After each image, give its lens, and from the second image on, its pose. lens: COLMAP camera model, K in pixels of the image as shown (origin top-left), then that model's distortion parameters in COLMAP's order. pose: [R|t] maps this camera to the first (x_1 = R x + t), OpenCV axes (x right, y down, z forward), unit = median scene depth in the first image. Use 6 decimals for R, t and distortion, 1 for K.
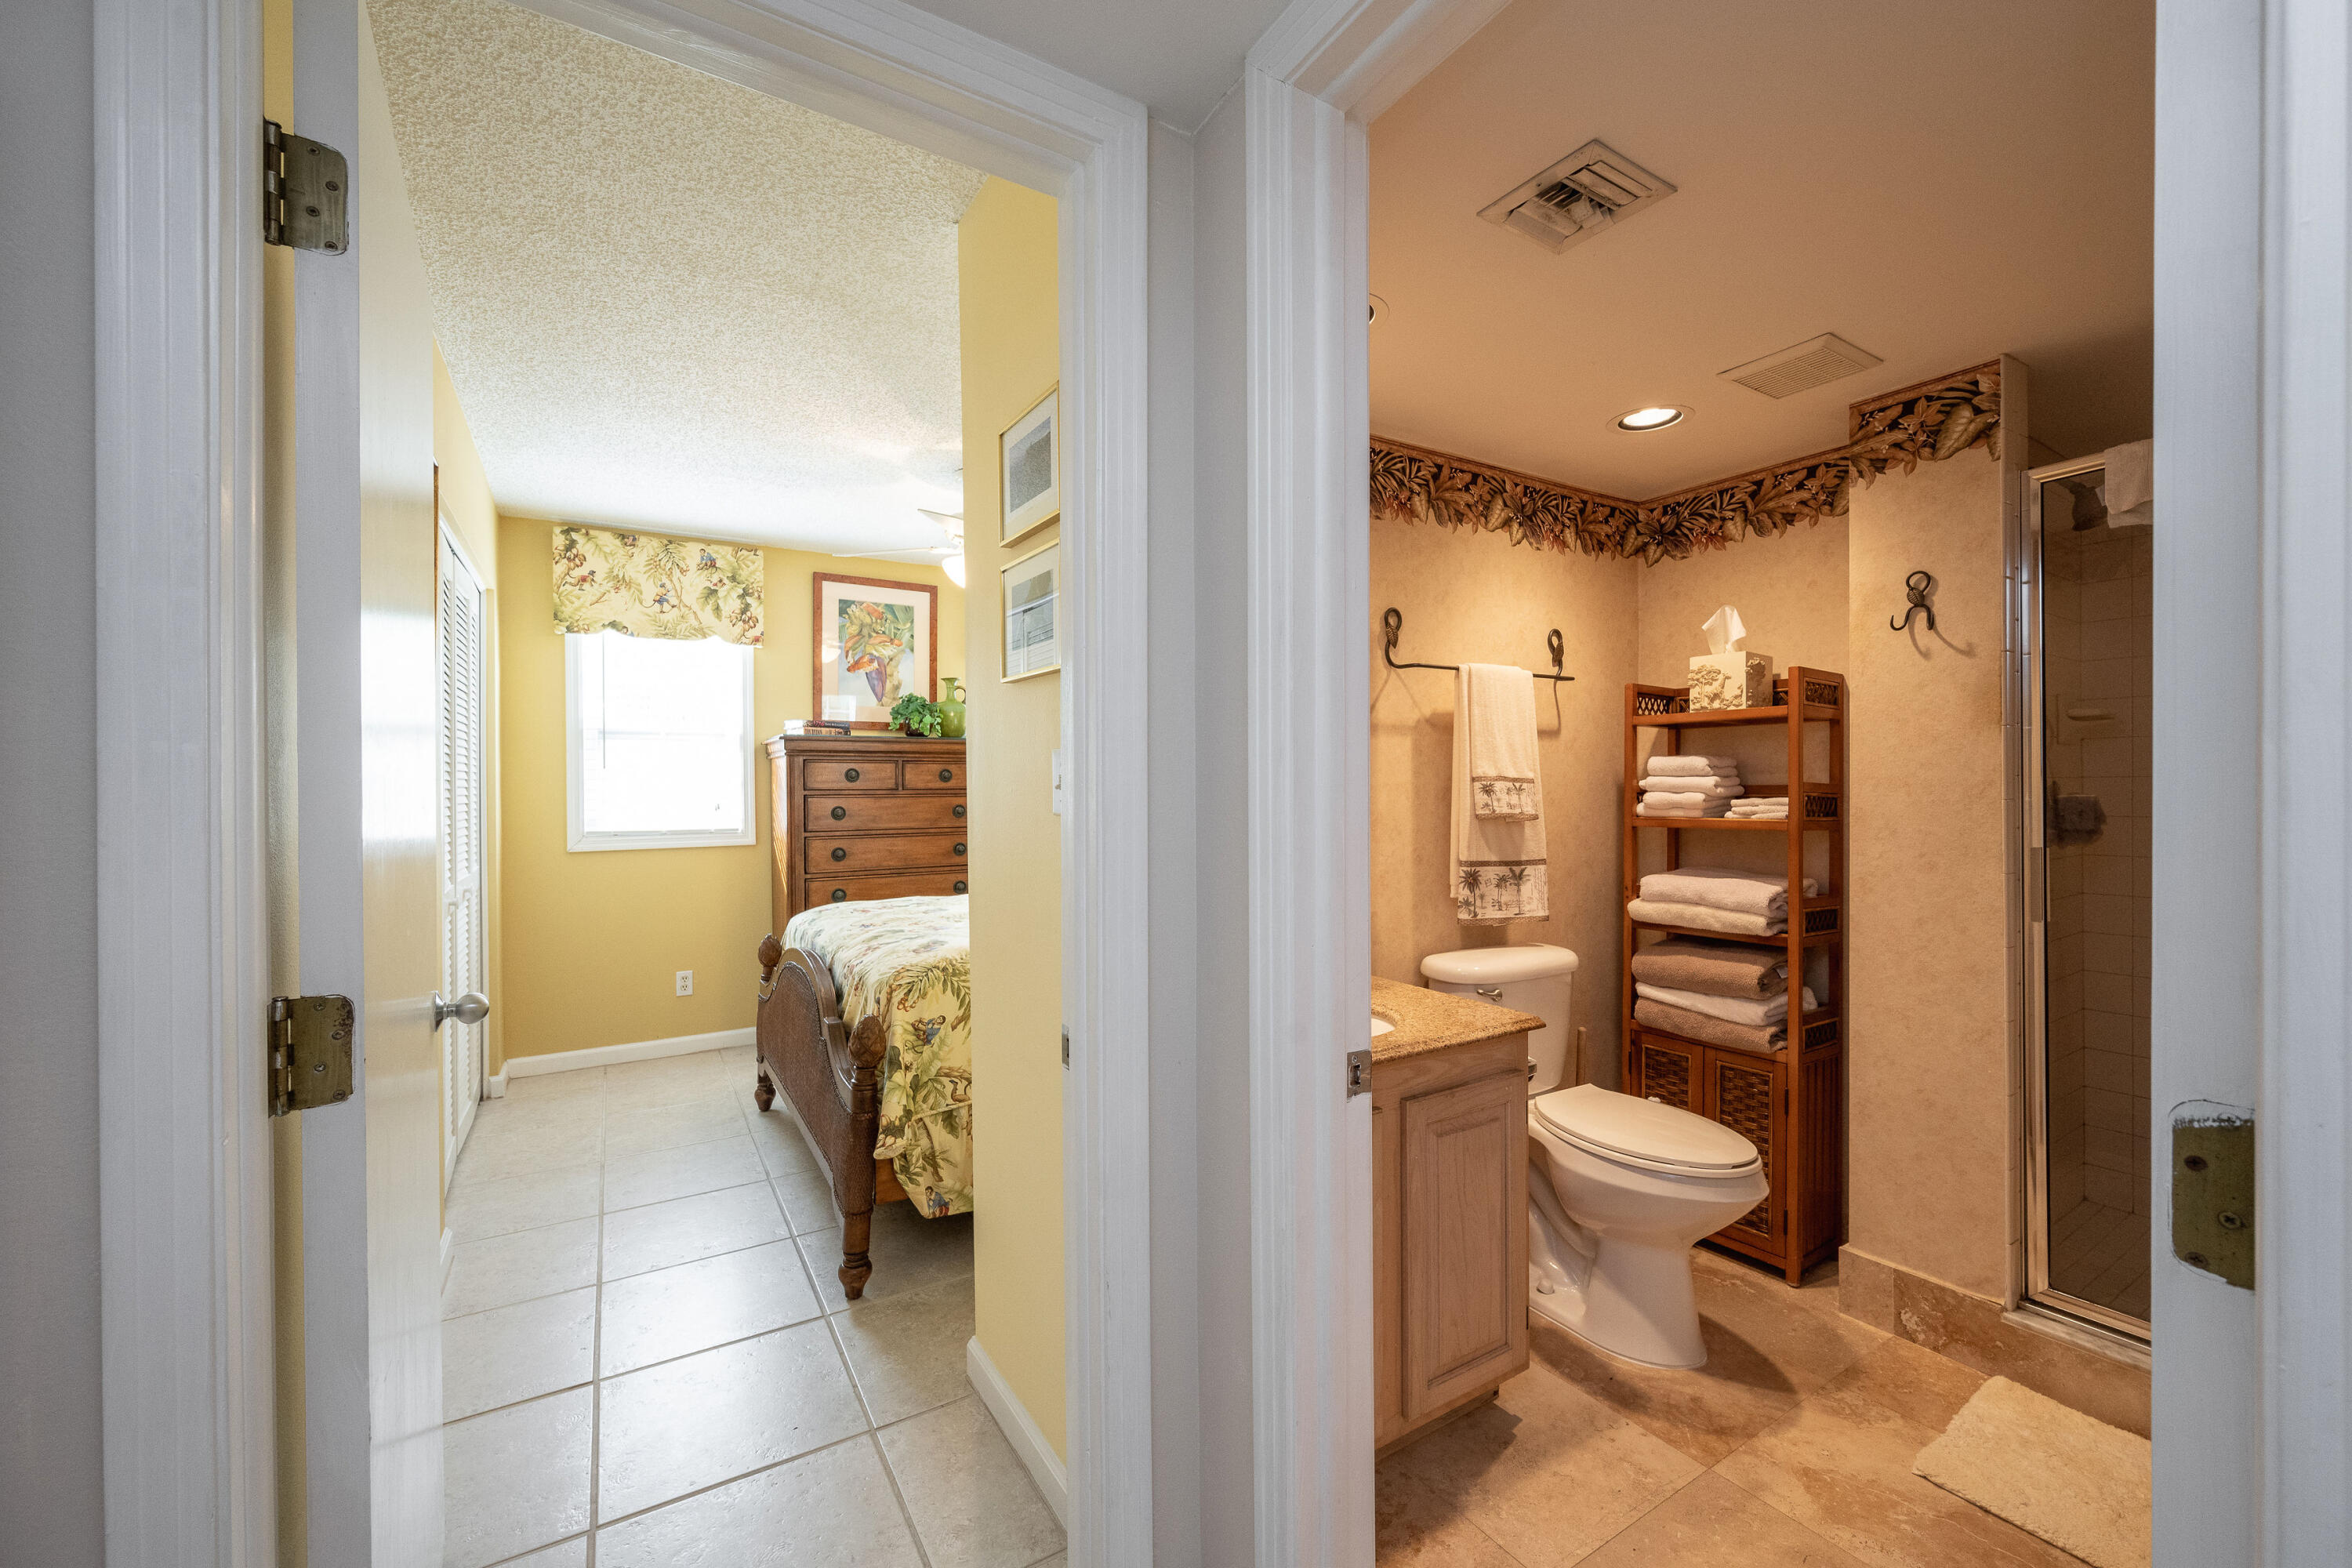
lens RADIAL K [[930.7, 0, 1180.6], [0, 930.7, 789.3], [0, 0, 1]] dist [-0.001597, -0.000063]
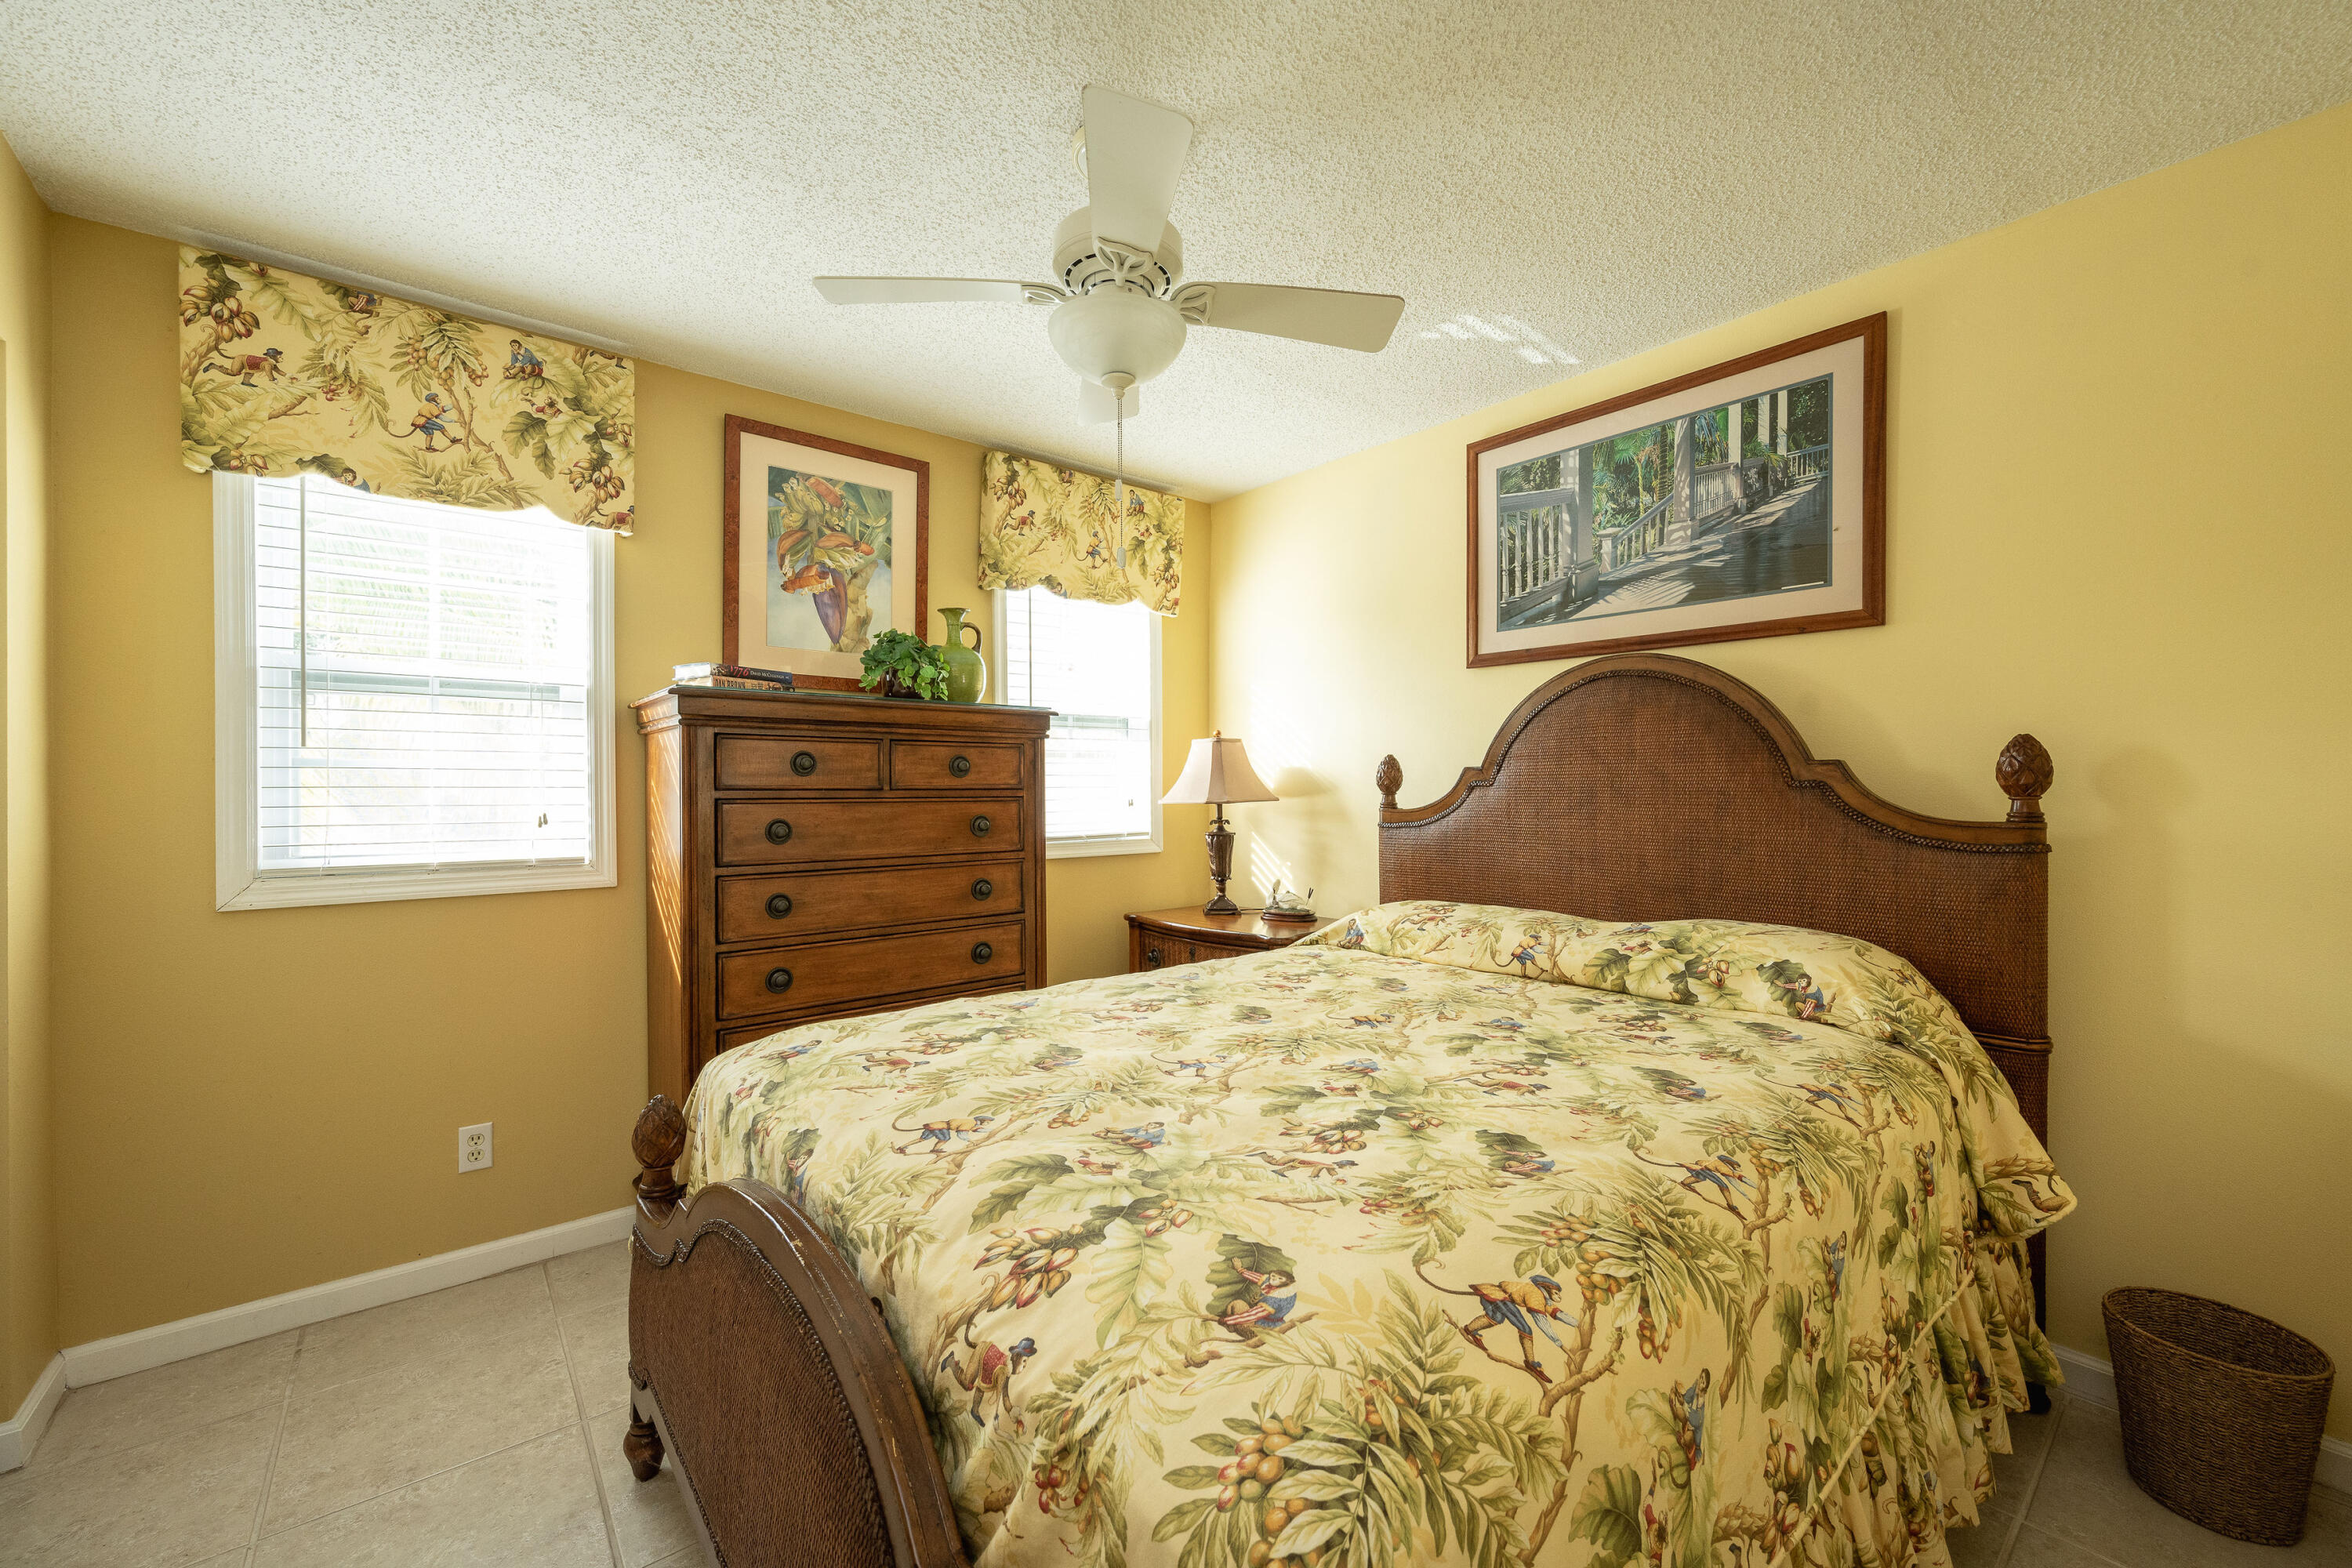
lens RADIAL K [[930.7, 0, 1179.4], [0, 930.7, 789.9], [0, 0, 1]] dist [-0.001597, -0.000063]
pose [[0.991272, 0.003876, 0.131772, -0.176850], [-0.003640, 0.999991, -0.002032, 0.000974], [-0.131779, 0.001535, 0.991278, 0.363124]]
